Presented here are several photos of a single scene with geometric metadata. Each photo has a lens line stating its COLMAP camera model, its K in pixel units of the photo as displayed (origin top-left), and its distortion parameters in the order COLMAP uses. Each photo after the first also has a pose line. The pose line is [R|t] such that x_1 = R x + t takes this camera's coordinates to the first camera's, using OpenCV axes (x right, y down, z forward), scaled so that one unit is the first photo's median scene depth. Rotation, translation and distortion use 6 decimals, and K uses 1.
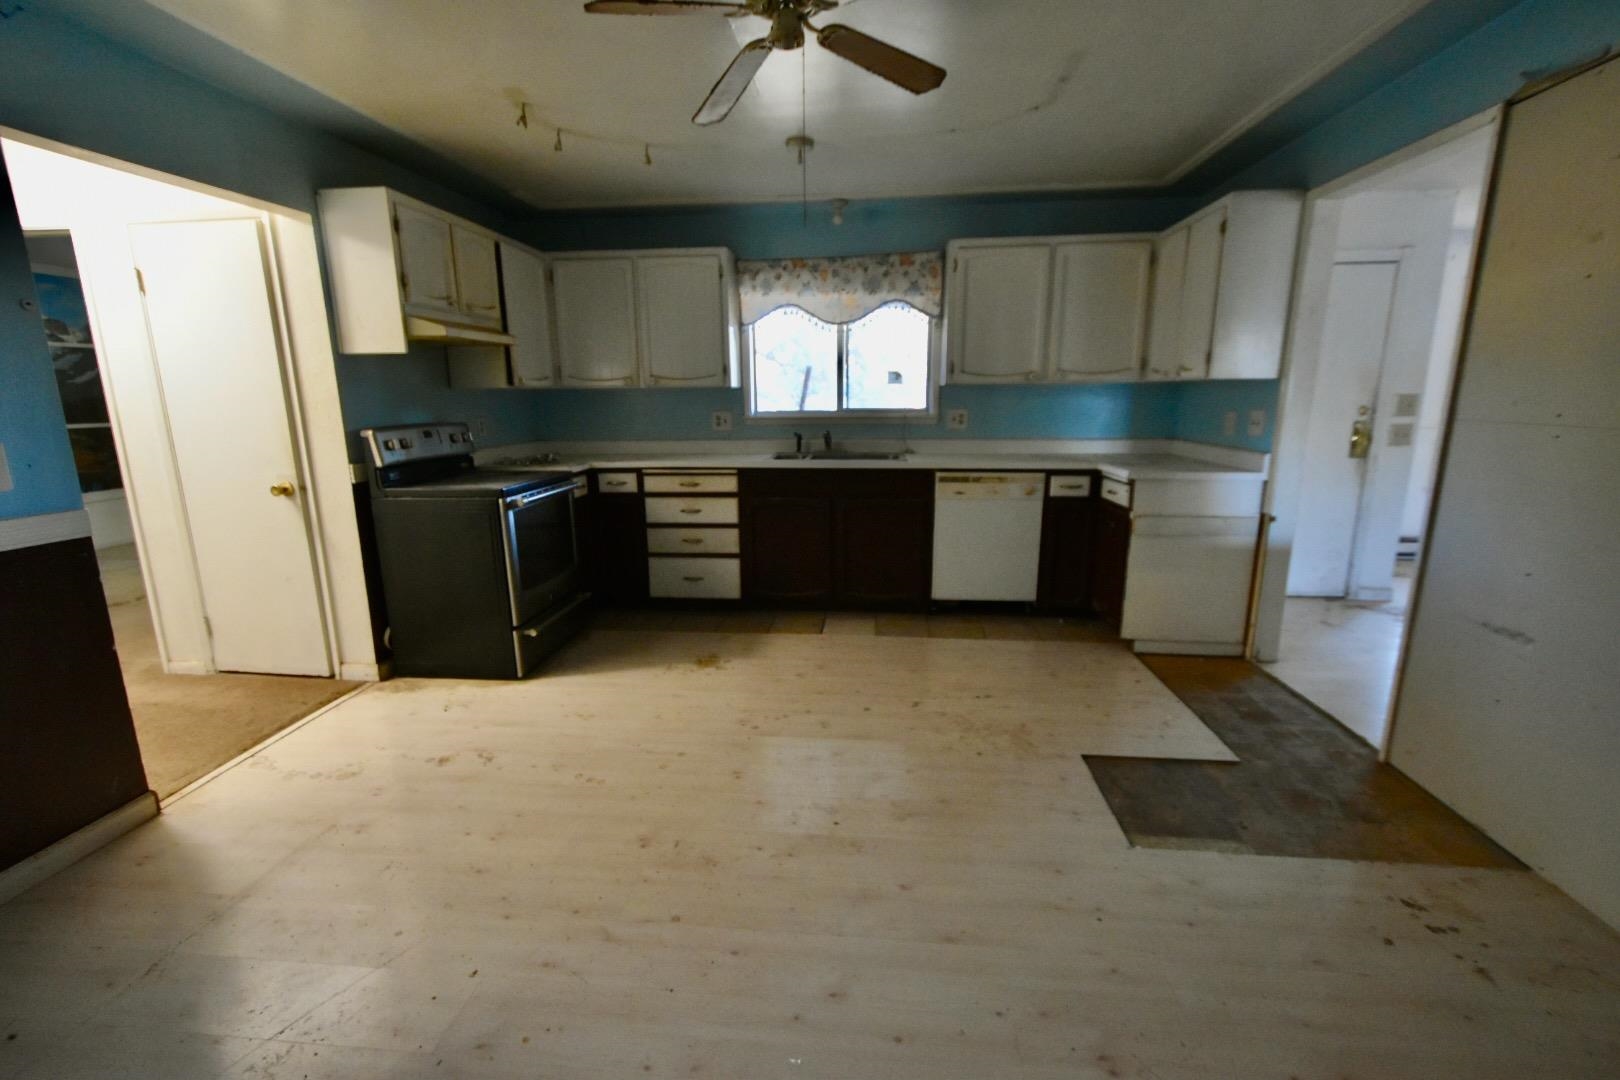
lens RADIAL K [[706.1, 0, 803.8], [0, 706.1, 542.5], [0, 0, 1]] dist [0.021091, -0.012775]
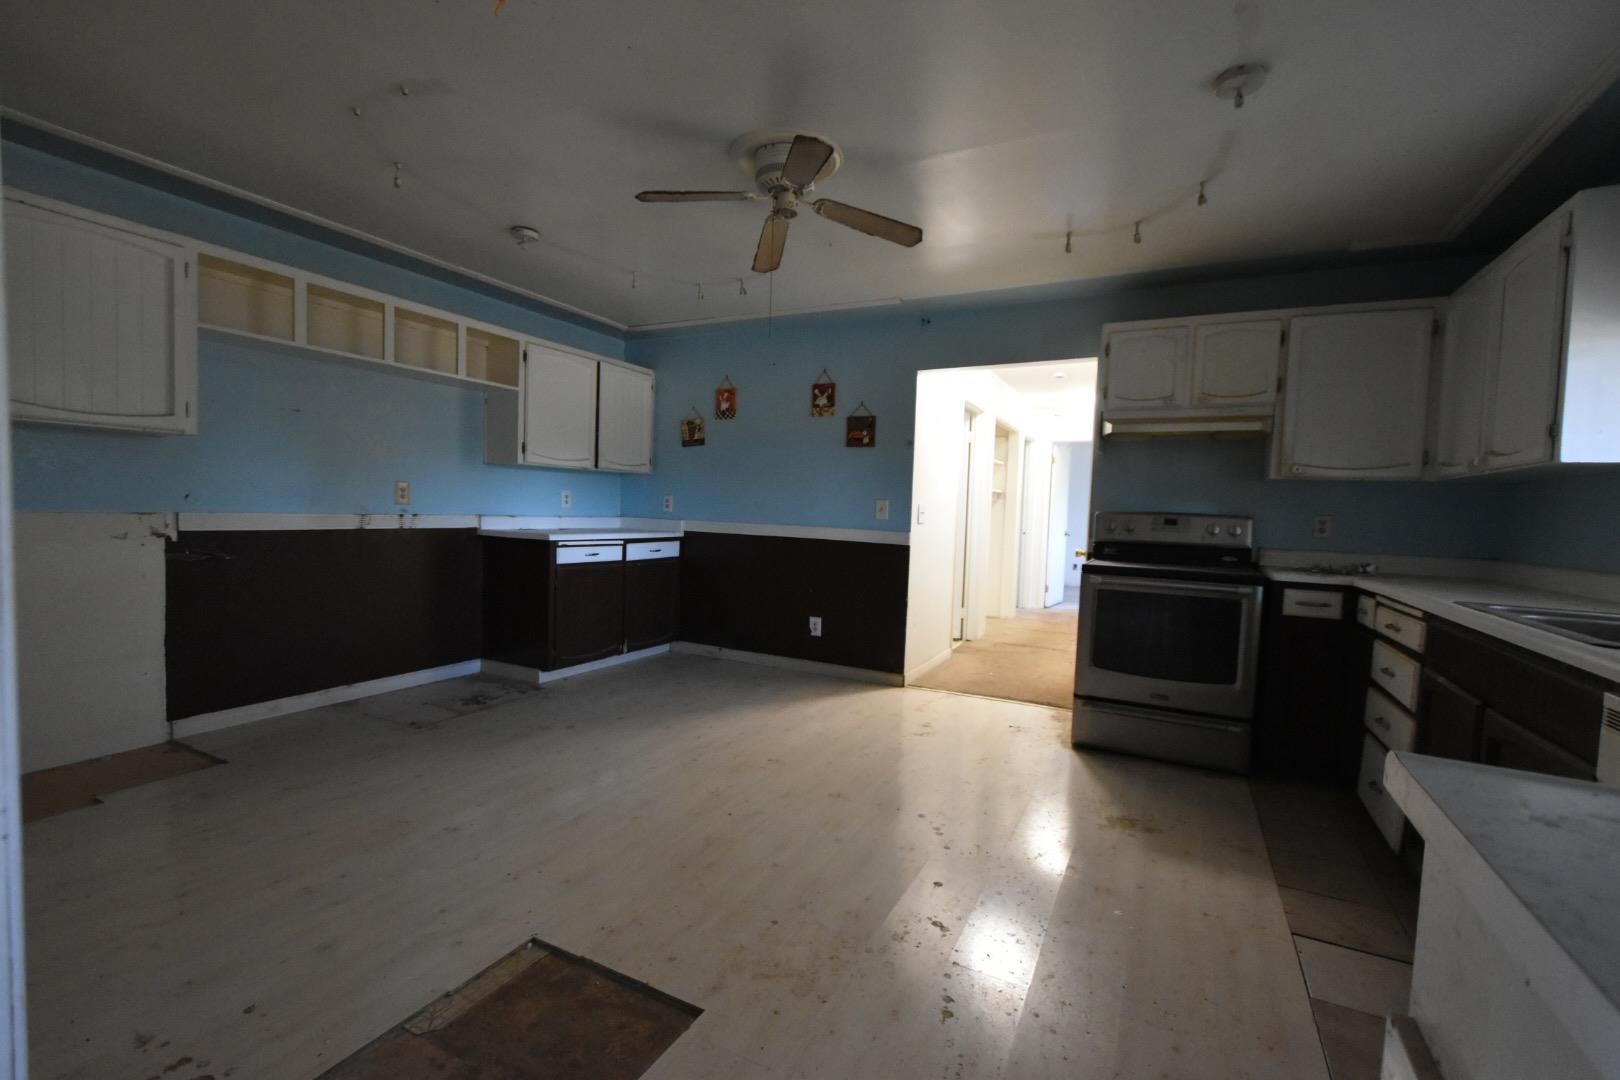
lens RADIAL K [[706.1, 0, 803.8], [0, 706.1, 542.5], [0, 0, 1]] dist [0.021091, -0.012775]
pose [[-0.366153, 0.041237, -0.929641, 0.771708], [-0.225332, 0.965357, 0.131572, -0.158537], [0.902861, 0.257653, -0.344176, 1.003021]]
